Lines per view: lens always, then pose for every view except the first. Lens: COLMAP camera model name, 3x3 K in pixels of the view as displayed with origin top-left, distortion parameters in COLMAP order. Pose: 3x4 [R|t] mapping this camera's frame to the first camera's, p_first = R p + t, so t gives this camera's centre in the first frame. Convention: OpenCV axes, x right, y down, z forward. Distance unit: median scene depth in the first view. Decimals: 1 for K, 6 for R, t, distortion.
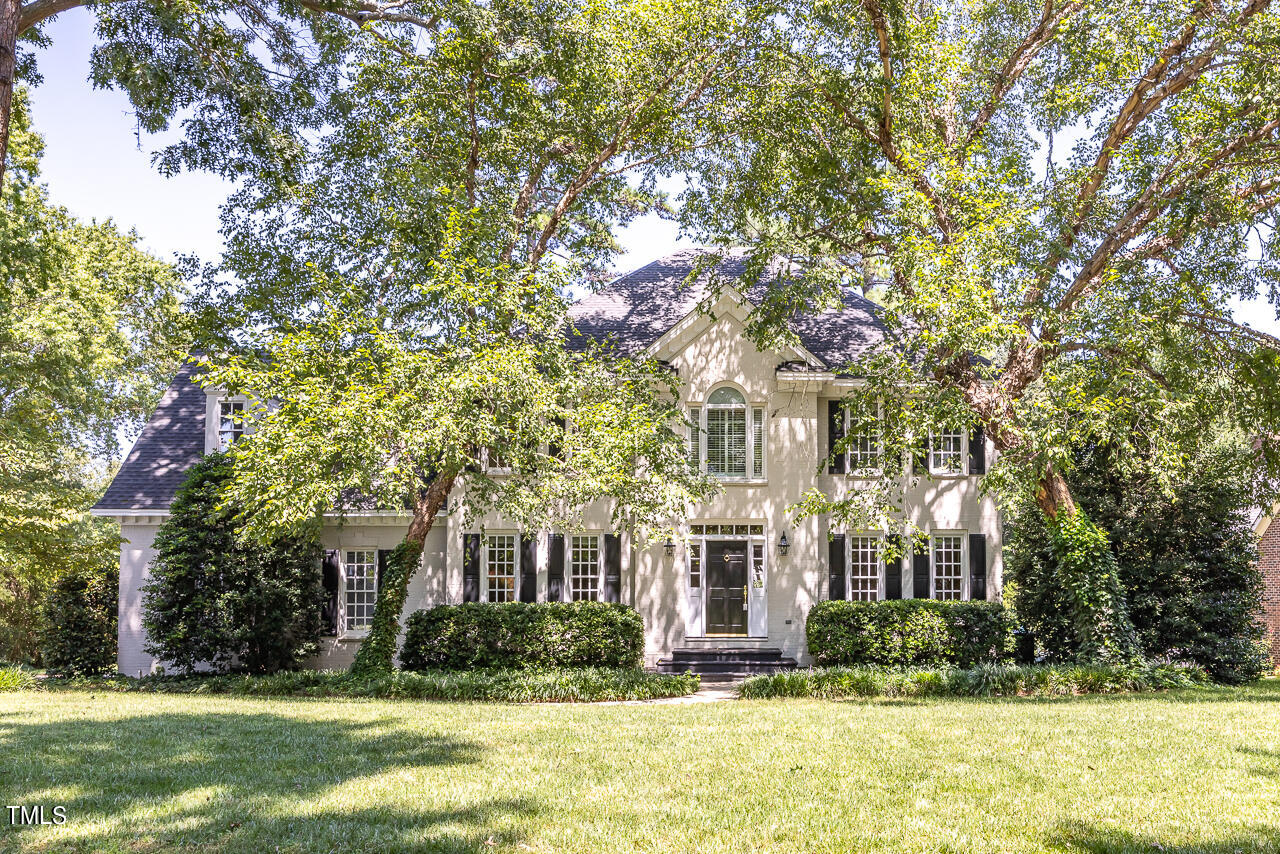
lens RADIAL K [[1639.1, 0, 640.0], [0, 1639.1, 427.0], [0, 0, 1]] dist [0.013844, 0.005476]
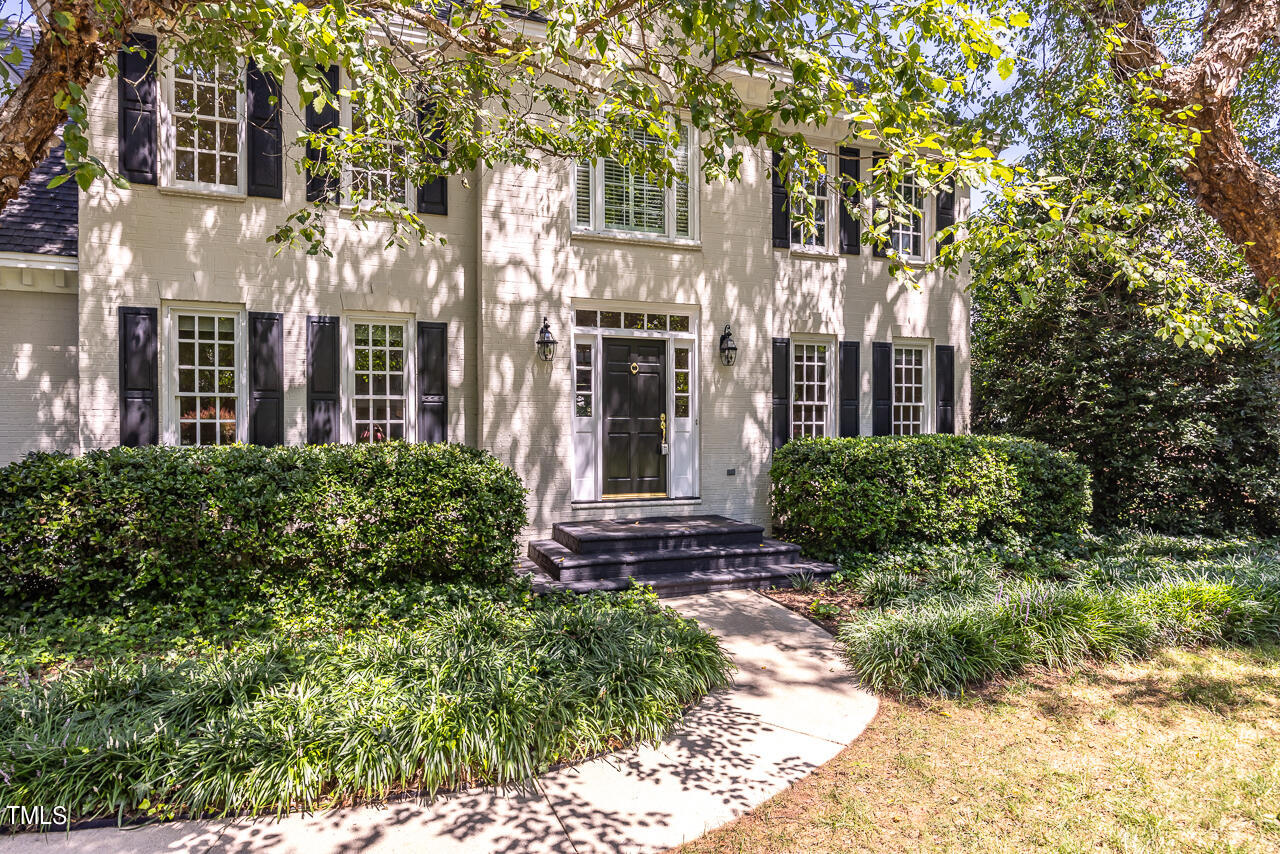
lens RADIAL K [[777.9, 0, 640.0], [0, 777.9, 427.0], [0, 0, 1]] dist [-0.005116, -0.002113]
pose [[0.916565, -0.001930, 0.399882, -0.058866], [-0.036095, 0.995507, 0.087538, 0.076265], [-0.398254, -0.094668, 0.912377, 0.735782]]
